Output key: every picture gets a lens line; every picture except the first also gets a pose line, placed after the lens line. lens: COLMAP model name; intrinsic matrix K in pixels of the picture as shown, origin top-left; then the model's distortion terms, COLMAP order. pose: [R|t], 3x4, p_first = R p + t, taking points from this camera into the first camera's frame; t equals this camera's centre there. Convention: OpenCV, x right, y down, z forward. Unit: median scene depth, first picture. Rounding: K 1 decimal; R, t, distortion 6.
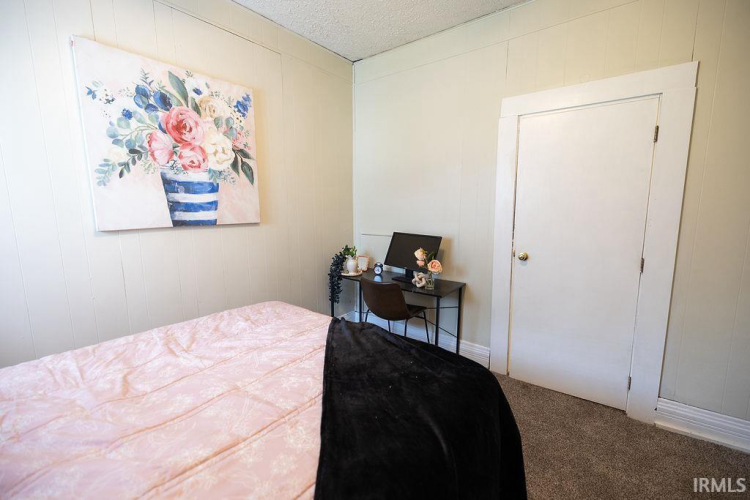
lens RADIAL K [[314.8, 0, 375.0], [0, 314.8, 250.0], [0, 0, 1]] dist [0.000579, 0.000298]
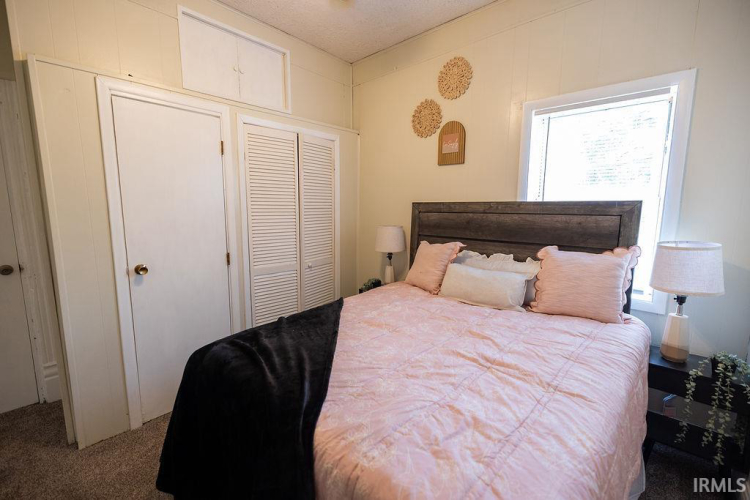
lens RADIAL K [[324.1, 0, 376.0], [0, 324.1, 248.3], [0, 0, 1]] dist [0.001617, 0.000212]
pose [[-0.997895, -0.005532, 0.064607, -0.204493], [0.011776, 0.964322, 0.264468, -0.157498], [-0.063765, 0.264673, -0.962228, 1.101983]]
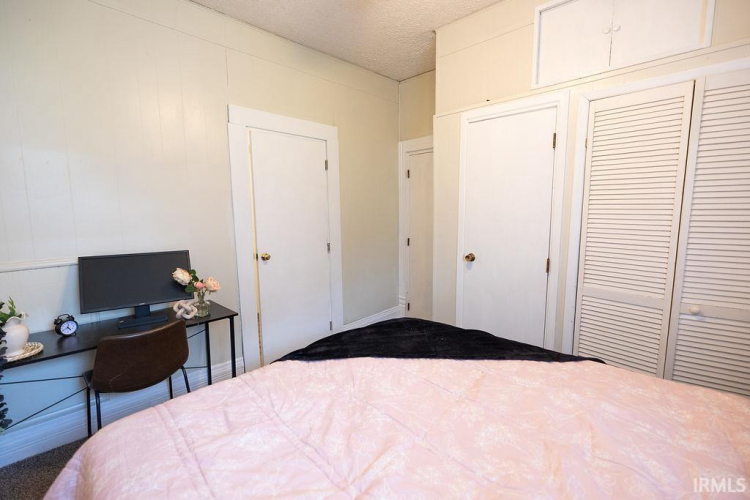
lens RADIAL K [[335.2, 0, 370.8], [0, 335.2, 247.3], [0, 0, 1]] dist [0.002157, 0.000203]
pose [[0.120129, -0.118326, 0.985681, -0.666521], [0.147859, 0.983930, 0.100096, -0.076896], [-0.981686, 0.133717, 0.135694, 0.496719]]
